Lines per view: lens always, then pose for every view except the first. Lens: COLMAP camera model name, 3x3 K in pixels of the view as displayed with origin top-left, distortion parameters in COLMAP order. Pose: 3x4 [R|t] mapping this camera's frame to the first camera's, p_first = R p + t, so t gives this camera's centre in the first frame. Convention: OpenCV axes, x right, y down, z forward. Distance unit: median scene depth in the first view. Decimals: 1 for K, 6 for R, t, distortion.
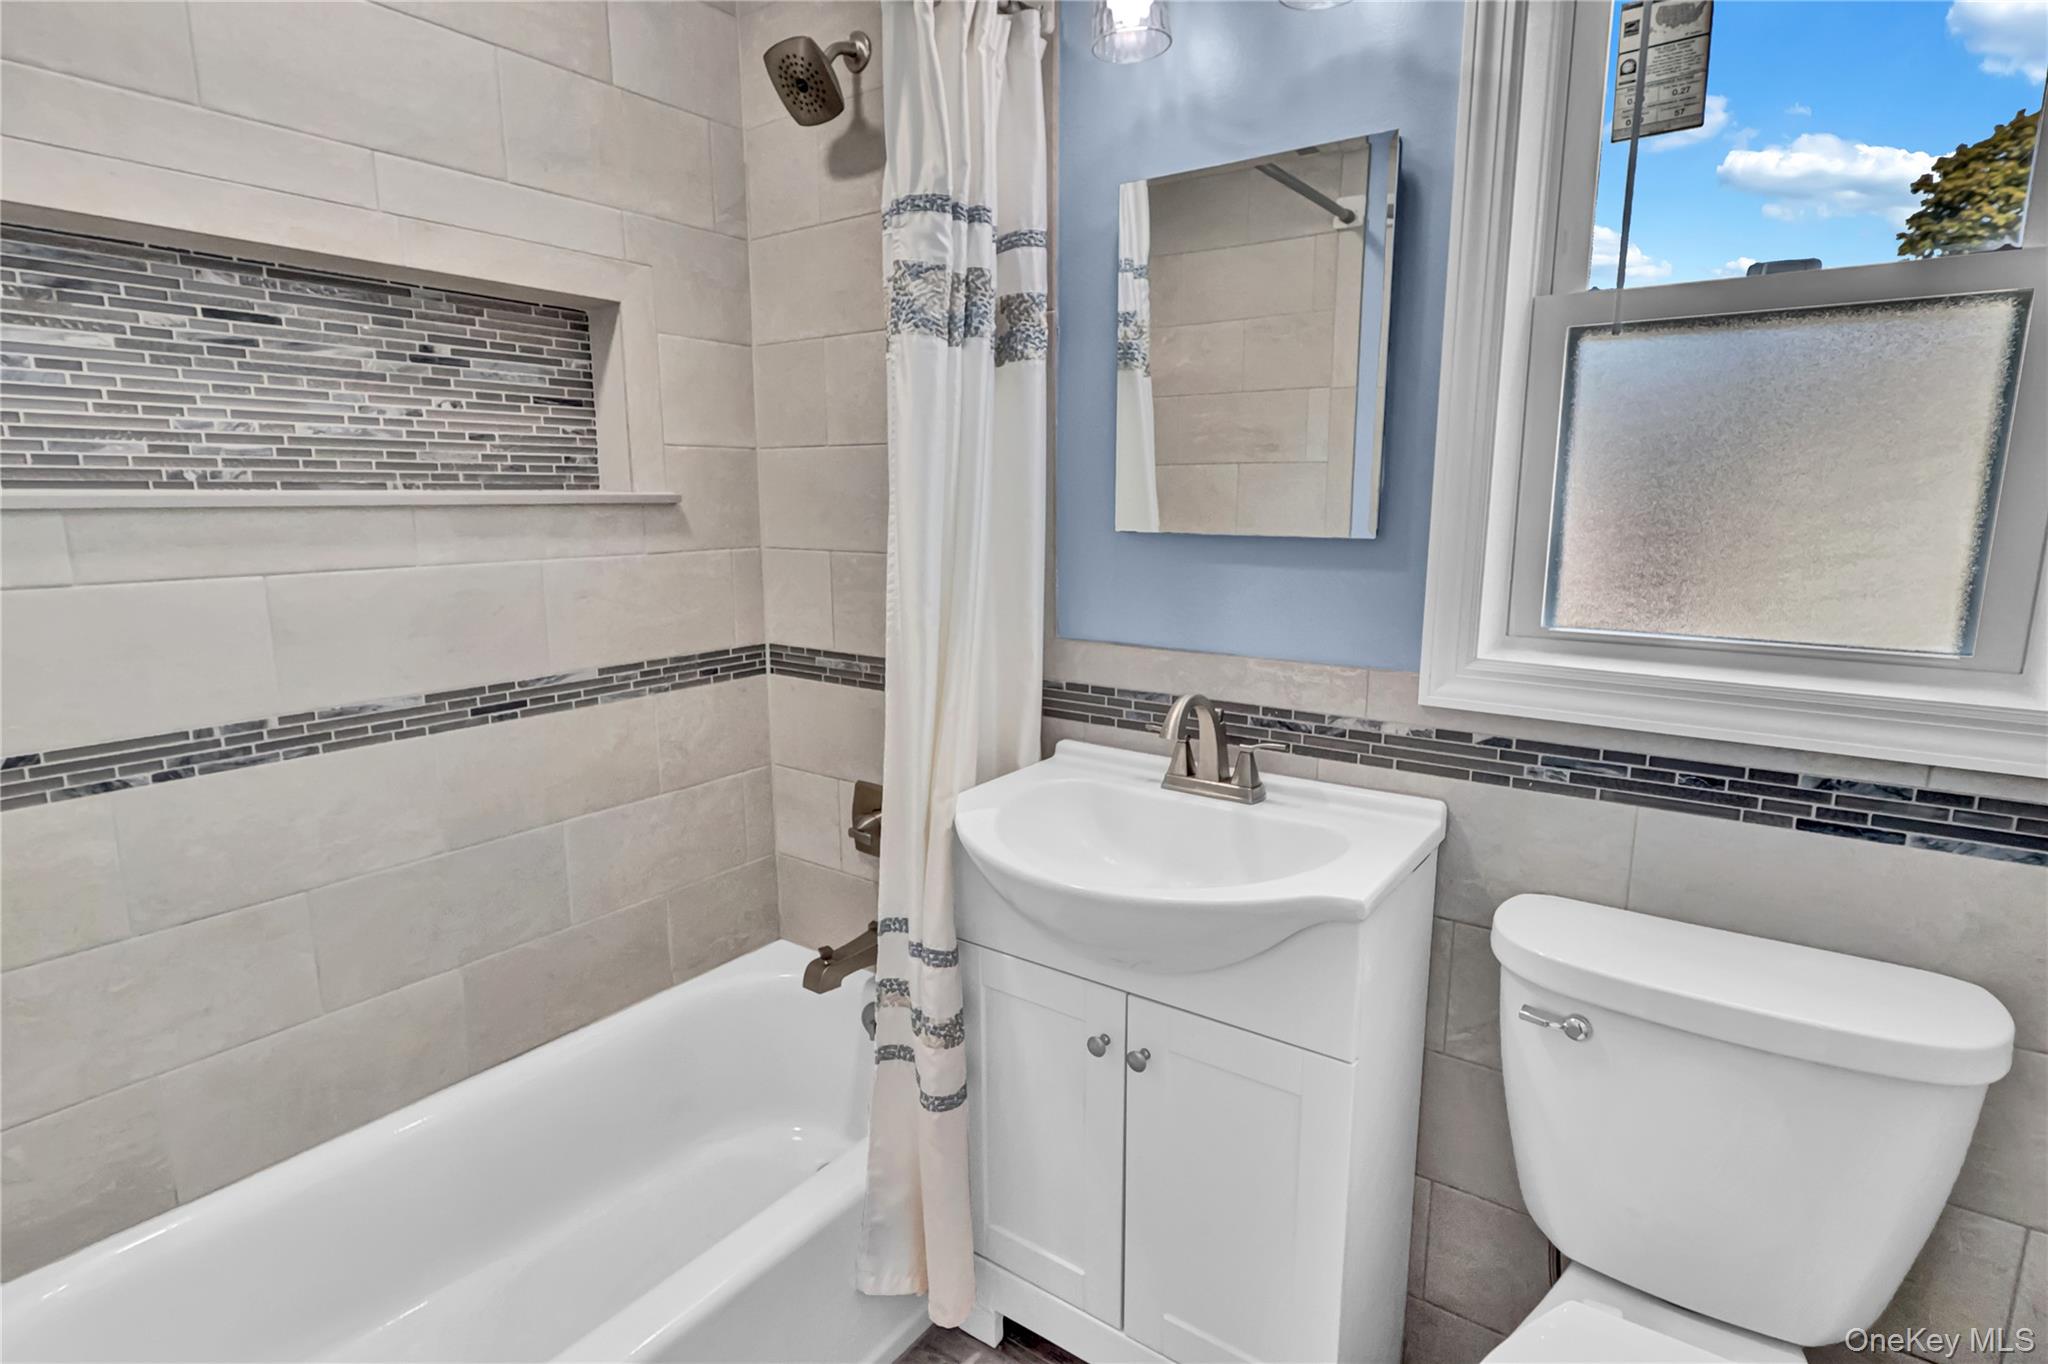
lens RADIAL K [[1043.4, 0, 1026.4], [0, 1043.4, 679.4], [0, 0, 1]] dist [-0.008414, 0.000282]
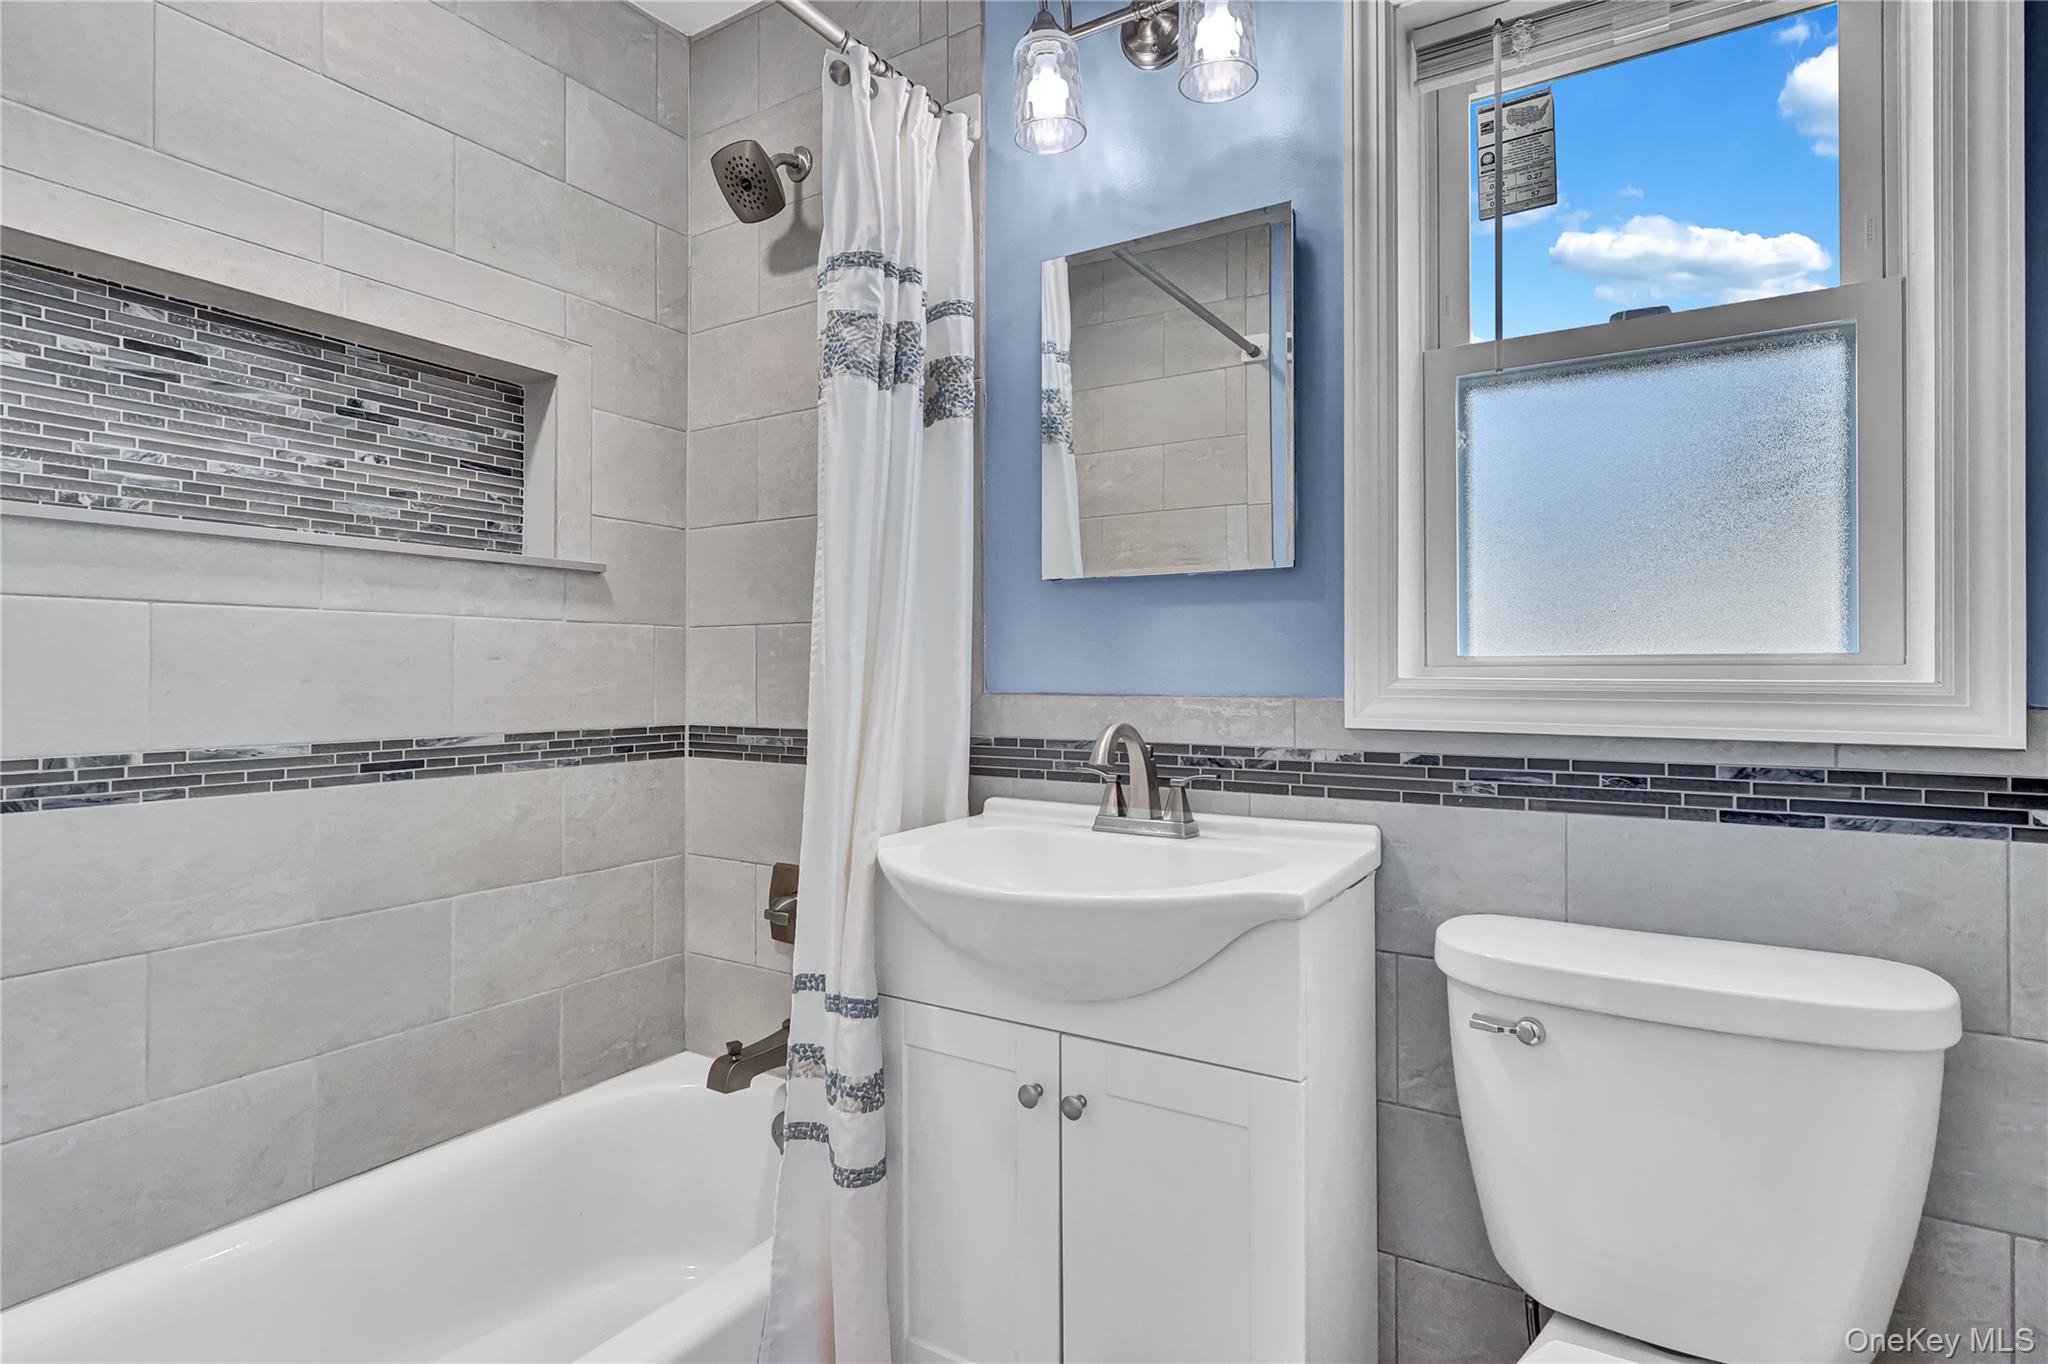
lens RADIAL K [[1043.4, 0, 1030.3], [0, 1043.4, 674.1], [0, 0, 1]] dist [-0.008414, 0.000282]
pose [[0.997590, 0.002130, 0.069355, 0.004100], [0.011271, 0.981279, -0.192261, 0.153416], [-0.068466, 0.192579, 0.978890, 0.027322]]
